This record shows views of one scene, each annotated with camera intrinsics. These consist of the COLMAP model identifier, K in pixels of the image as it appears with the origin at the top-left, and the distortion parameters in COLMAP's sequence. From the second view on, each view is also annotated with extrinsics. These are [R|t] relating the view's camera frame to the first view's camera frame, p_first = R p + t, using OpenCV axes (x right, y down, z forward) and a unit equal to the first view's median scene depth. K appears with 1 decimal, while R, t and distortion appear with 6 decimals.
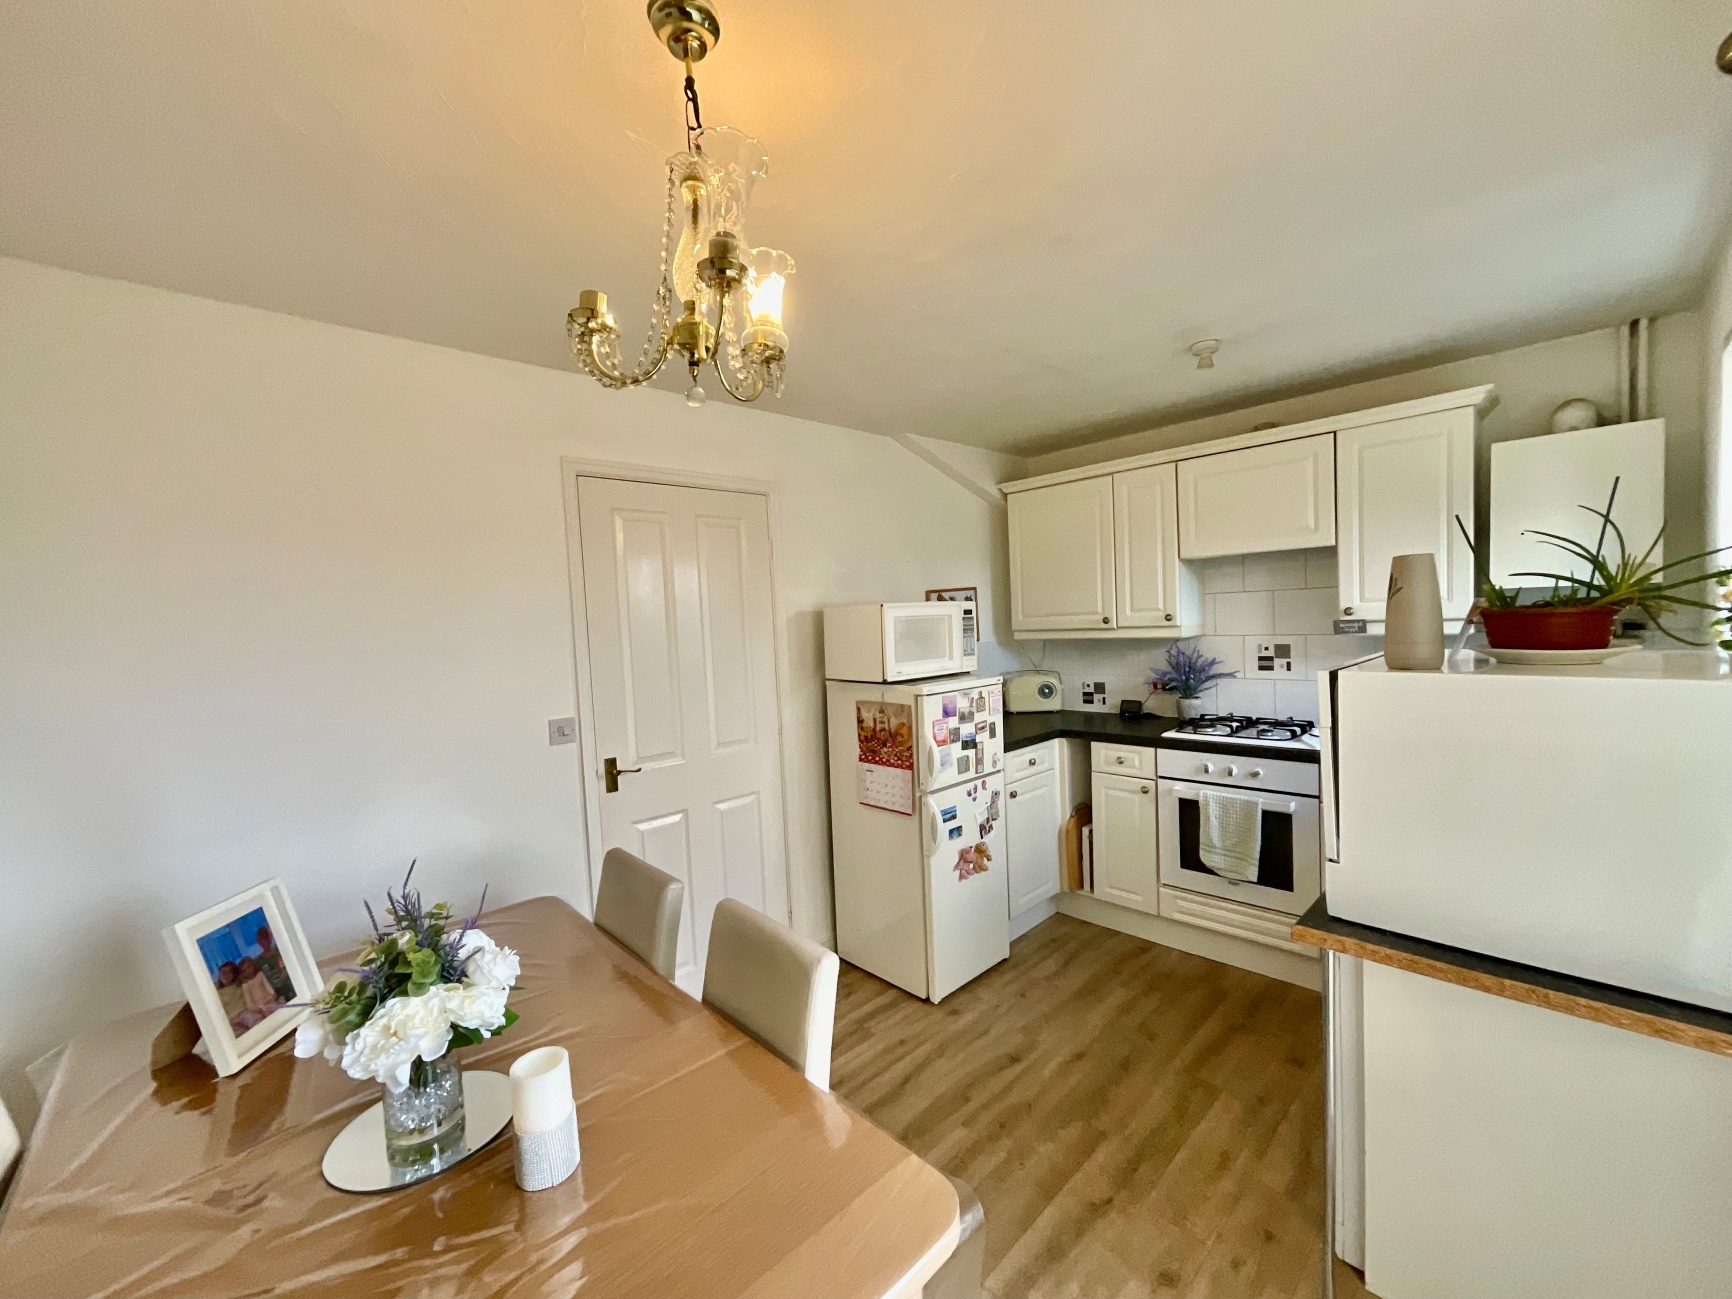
lens RADIAL K [[706.7, 0, 866.0], [0, 706.7, 649.5], [0, 0, 1]] dist [-0.000503, 0.000064]
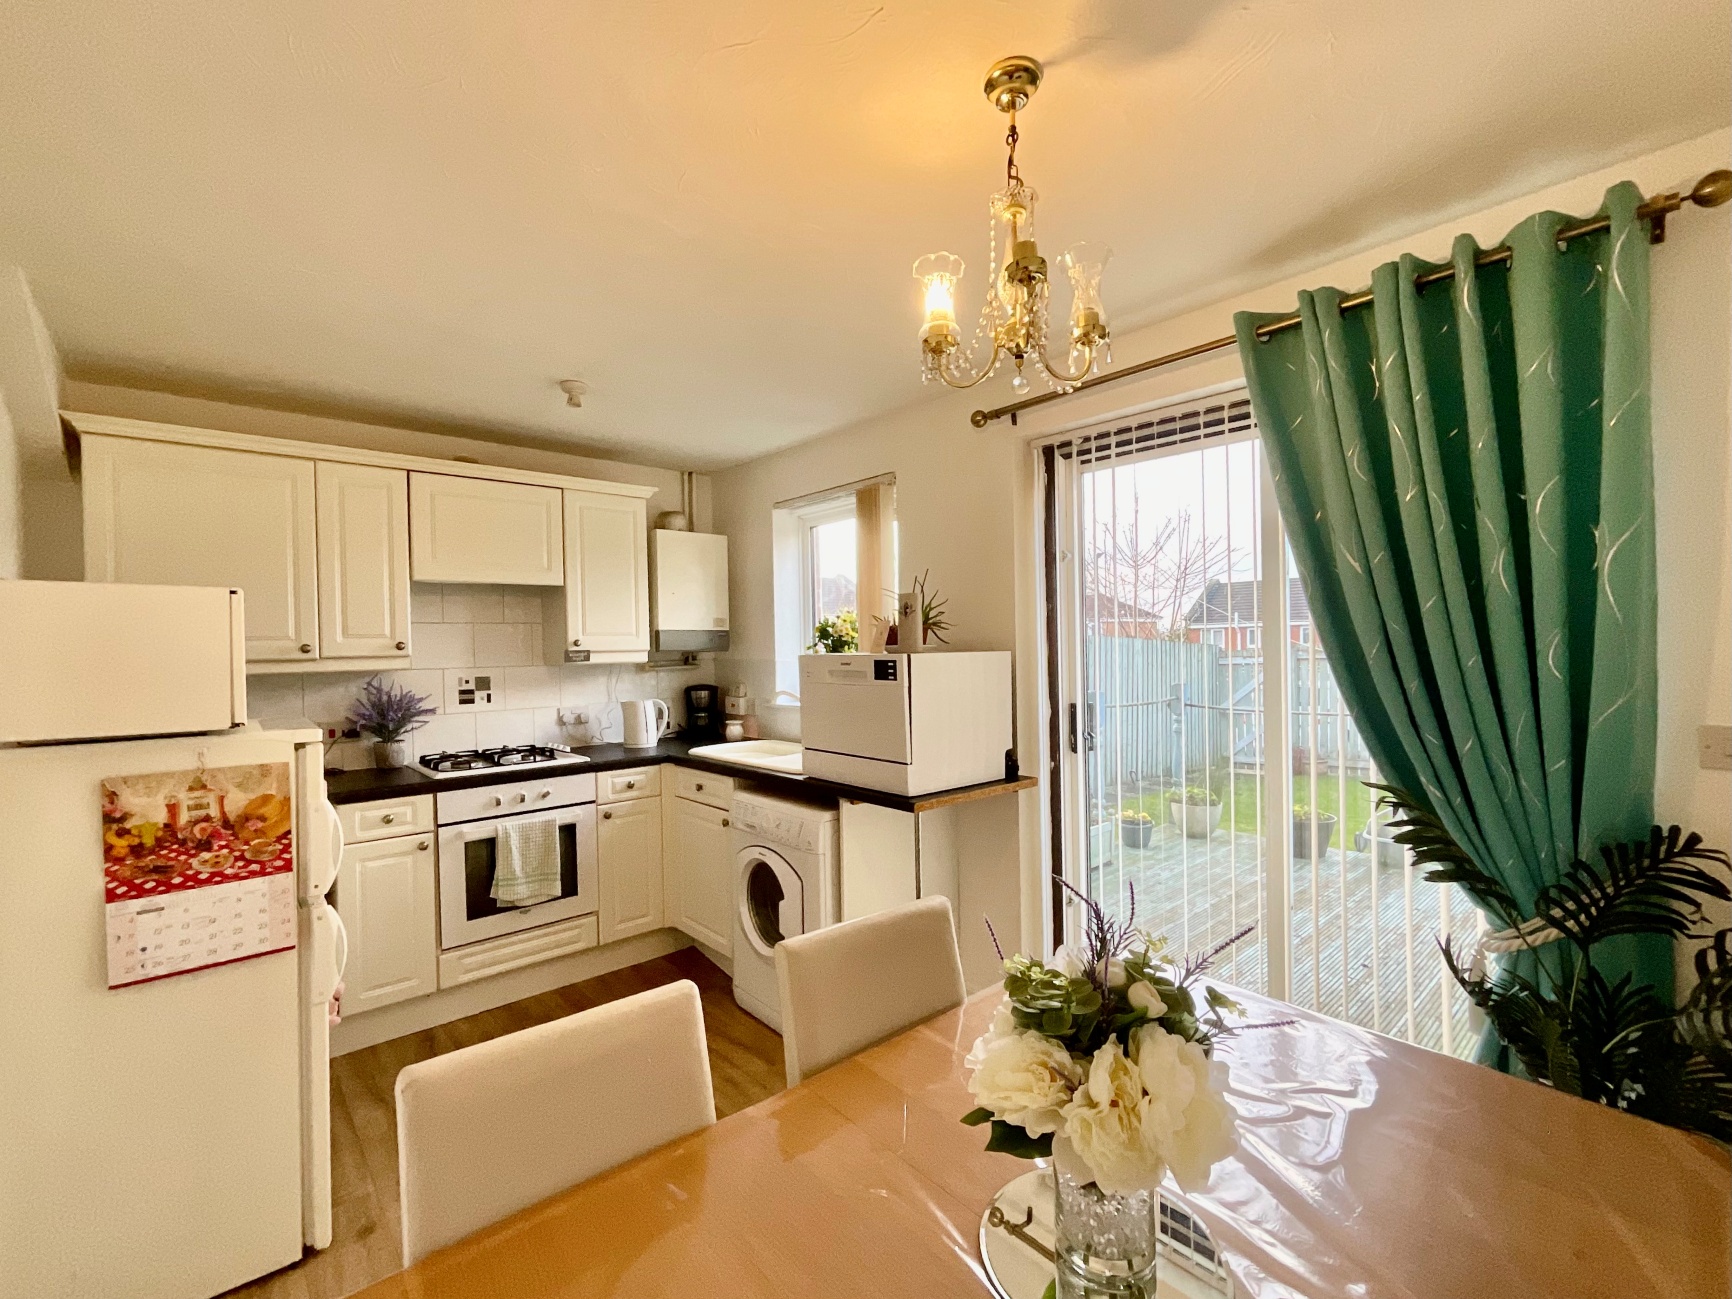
lens RADIAL K [[741.9, 0, 866.4], [0, 741.9, 653.1], [0, 0, 1]] dist [-0.000823, 0.000295]
pose [[0.058606, 0.033820, 0.997708, -0.497576], [0.065022, 0.997174, -0.037621, 0.038756], [-0.996161, 0.067077, 0.056242, 0.431853]]
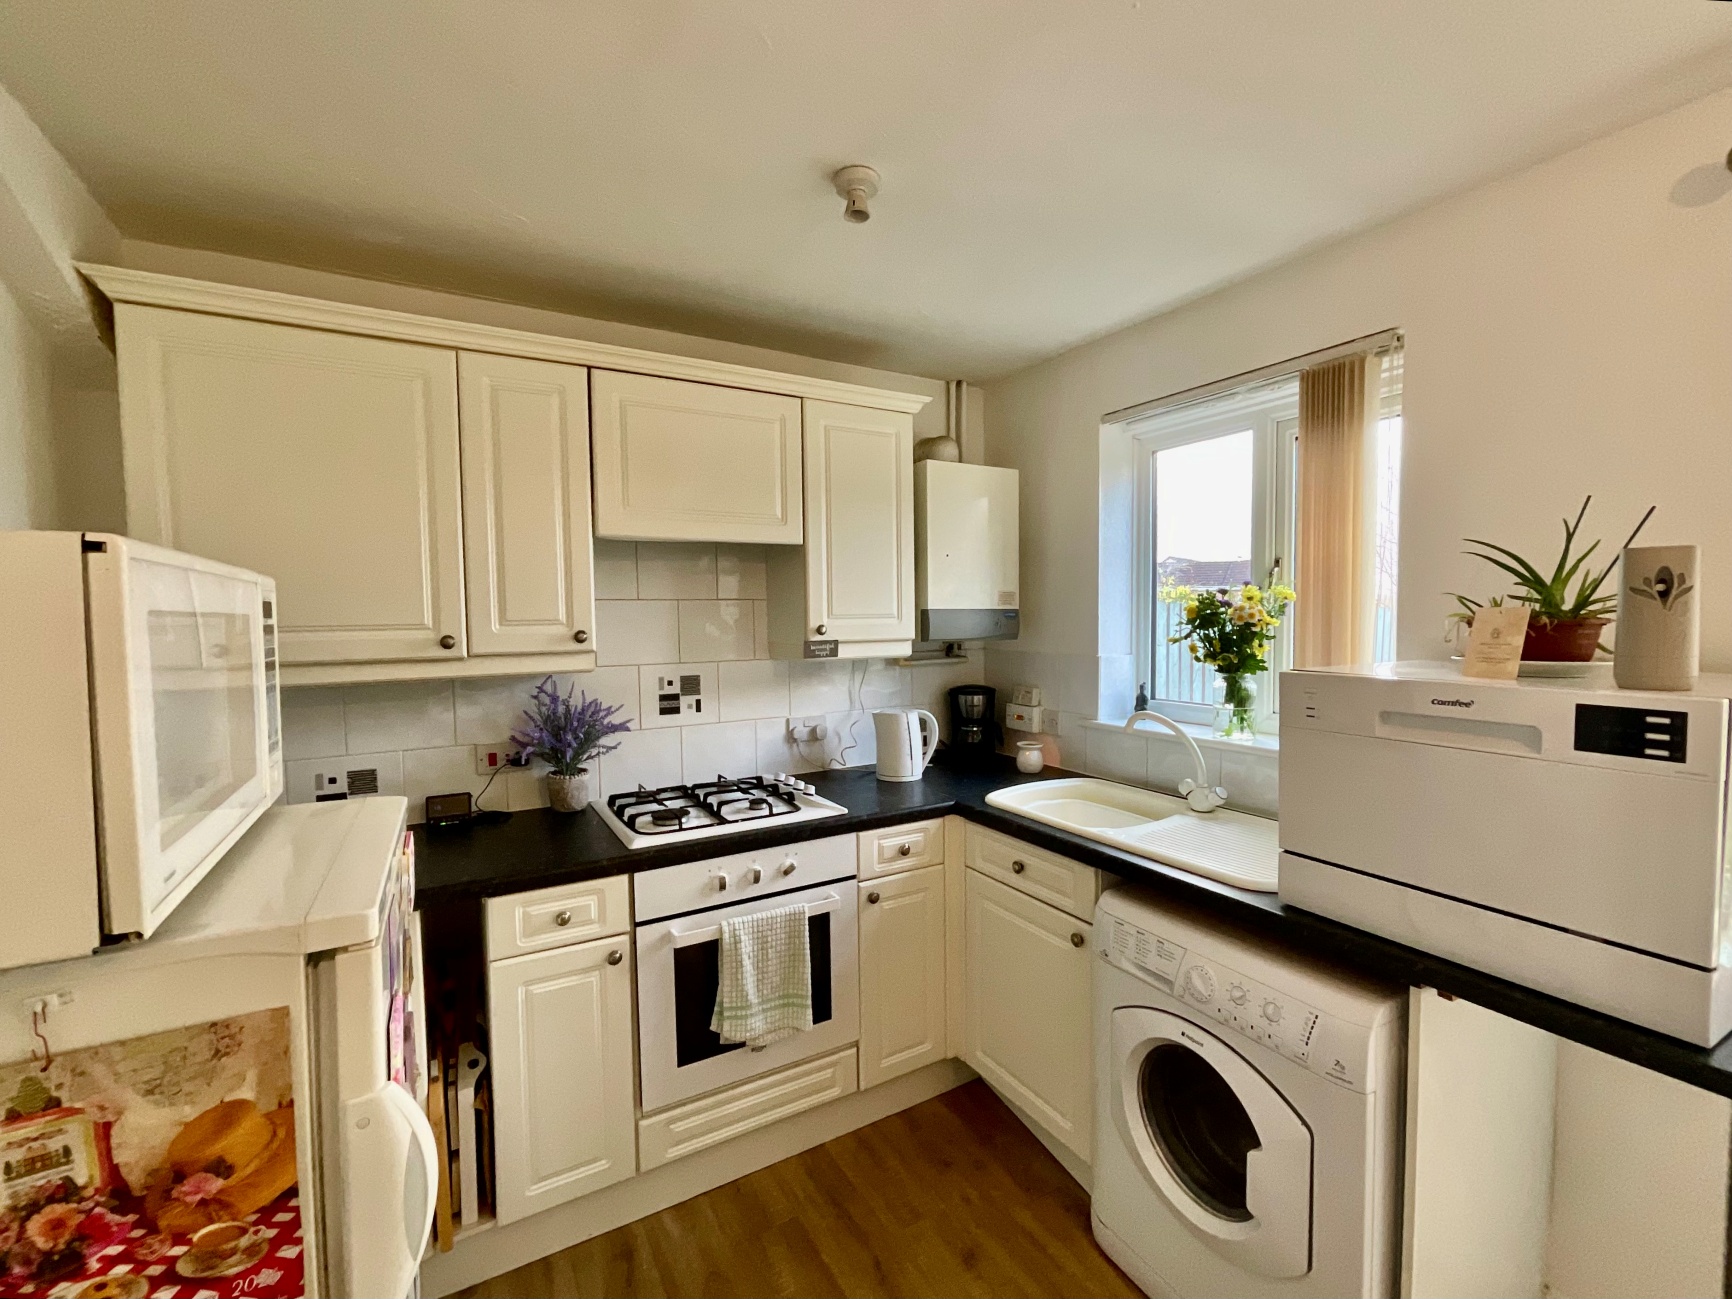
lens RADIAL K [[747.4, 0, 885.2], [0, 747.4, 653.9], [0, 0, 1]] dist [0.006892, -0.008383]
pose [[0.243391, -0.010746, 0.969869, -0.108335], [0.046565, 0.998915, -0.000618, -0.022070], [-0.968810, 0.045312, 0.243627, 0.695207]]
